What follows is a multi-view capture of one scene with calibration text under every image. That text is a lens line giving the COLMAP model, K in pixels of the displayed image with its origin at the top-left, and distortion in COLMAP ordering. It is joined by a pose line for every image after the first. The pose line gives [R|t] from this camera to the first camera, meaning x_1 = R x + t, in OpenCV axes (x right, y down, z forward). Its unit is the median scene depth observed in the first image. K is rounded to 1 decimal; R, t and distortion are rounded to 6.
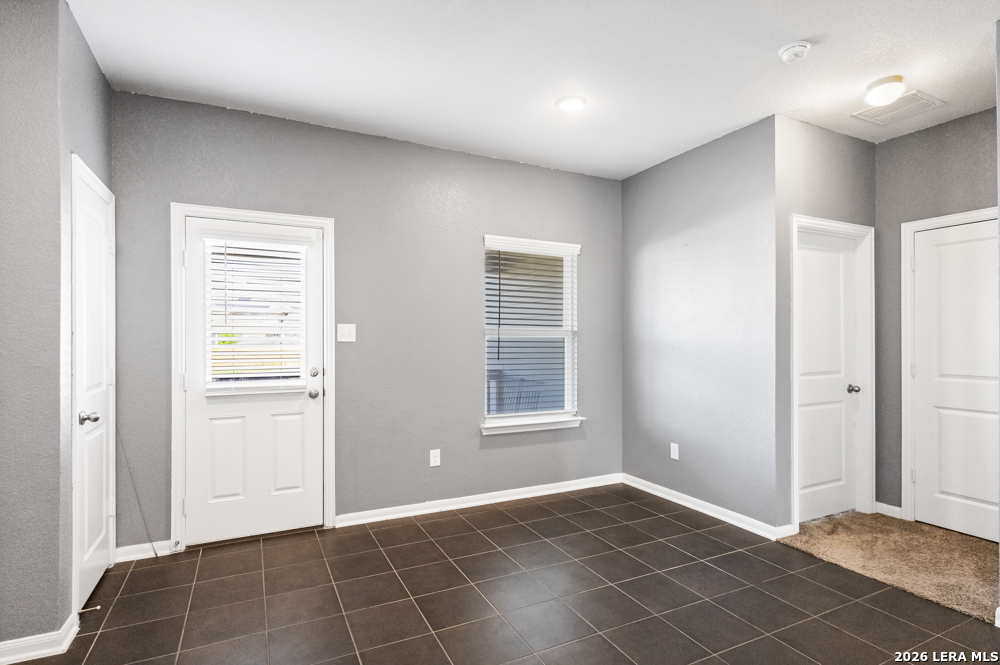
lens RADIAL K [[497.8, 0, 500.0], [0, 497.8, 332.5], [0, 0, 1]] dist [0.003119, 0.000921]
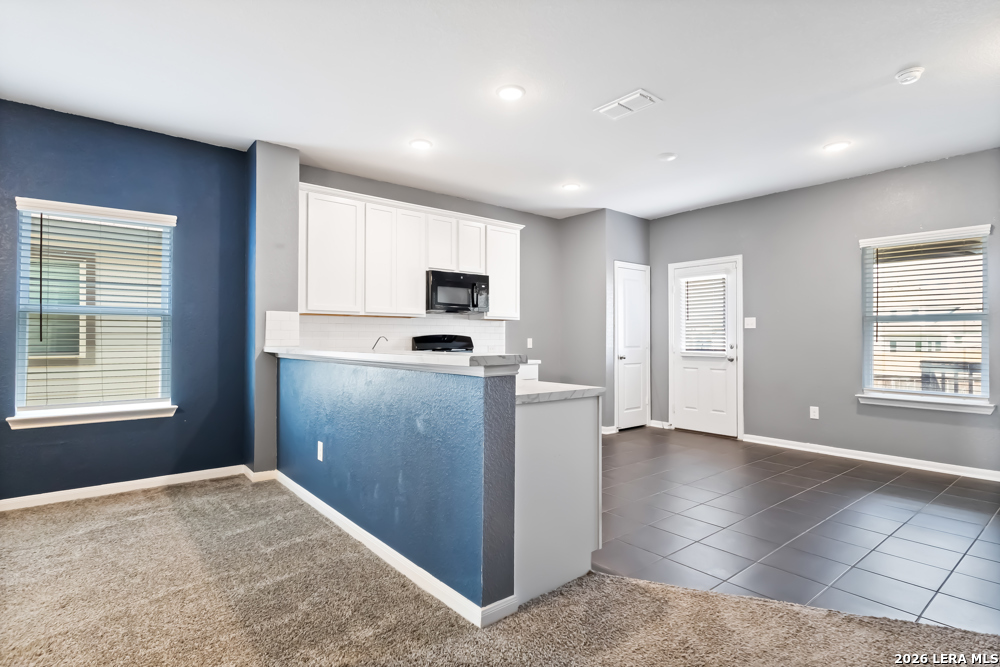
lens RADIAL K [[497.8, 0, 500.0], [0, 497.8, 333.5], [0, 0, 1]] dist [0.003119, 0.000921]
pose [[0.240977, -0.012164, -0.970455, 1.094087], [0.005084, 0.999924, -0.011271, 0.050008], [0.970517, -0.002218, 0.241021, -0.185521]]
